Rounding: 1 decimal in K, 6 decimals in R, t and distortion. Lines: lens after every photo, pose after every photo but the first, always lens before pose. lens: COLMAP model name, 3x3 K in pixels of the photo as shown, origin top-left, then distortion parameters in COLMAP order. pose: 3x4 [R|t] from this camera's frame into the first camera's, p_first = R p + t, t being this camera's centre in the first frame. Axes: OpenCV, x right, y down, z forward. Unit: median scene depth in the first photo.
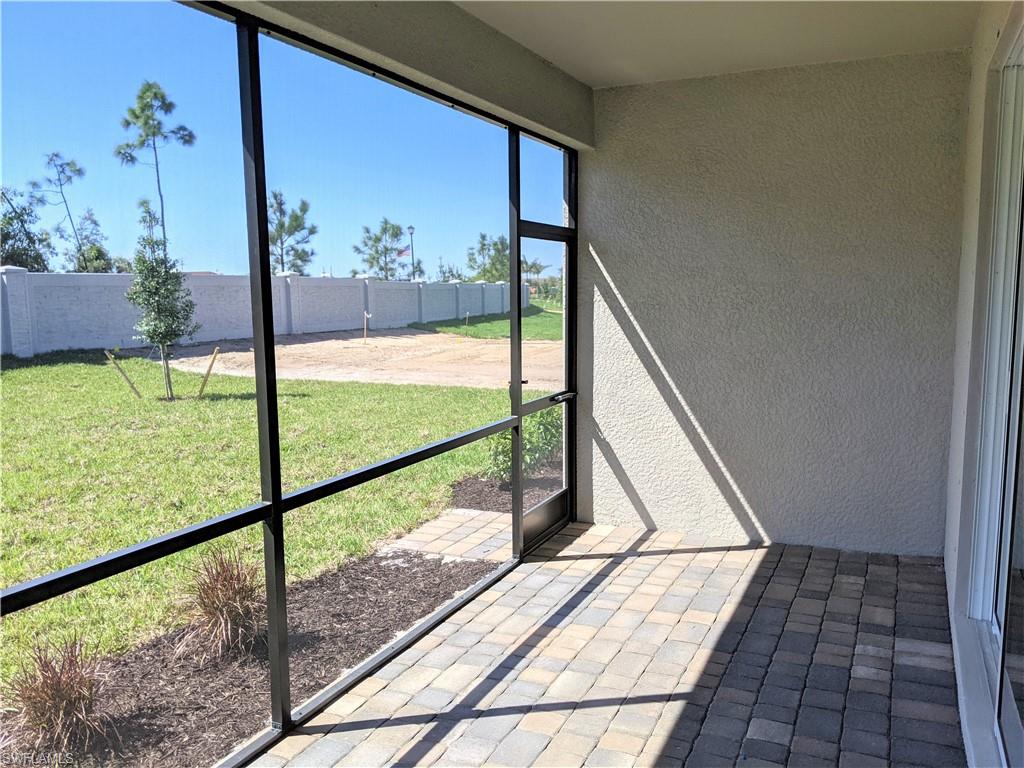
lens RADIAL K [[828.7, 0, 513.2], [0, 828.7, 429.5], [0, 0, 1]] dist [-0.000976, -0.005589]
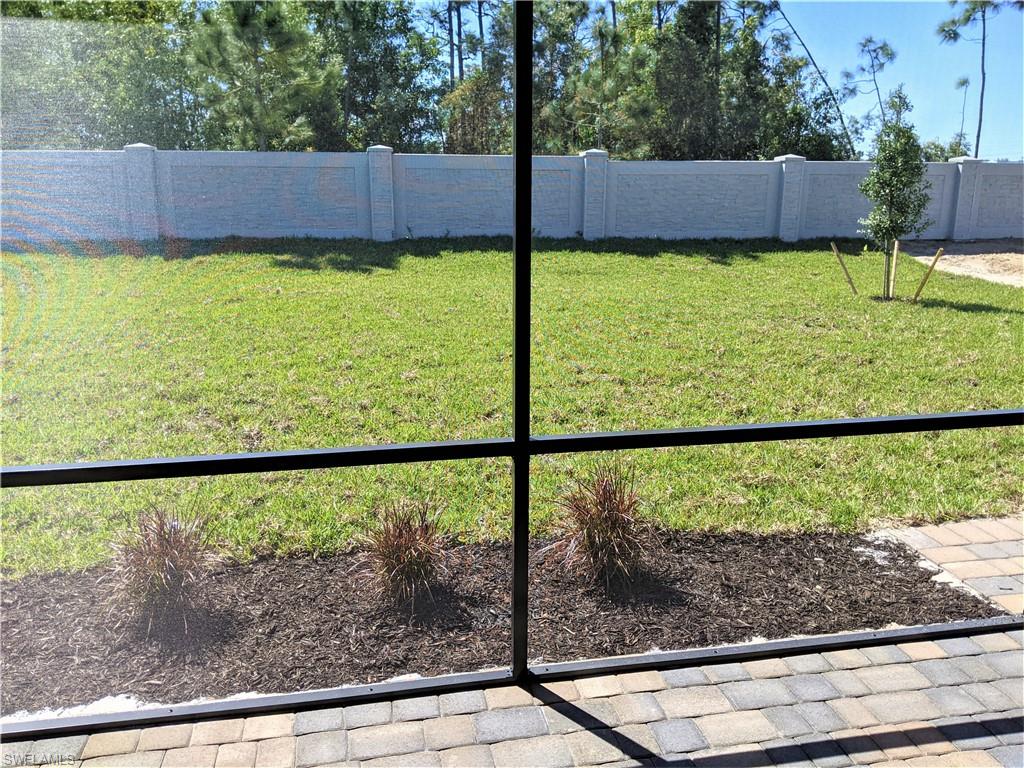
lens RADIAL K [[818.9, 0, 515.1], [0, 818.9, 369.3], [0, 0, 1]] dist [0.058522, -0.103237]
pose [[0.576654, 0.201356, -0.791787, 0.236394], [-0.147924, 0.978867, 0.141200, -0.067125], [0.803486, 0.035701, 0.594253, 0.256058]]
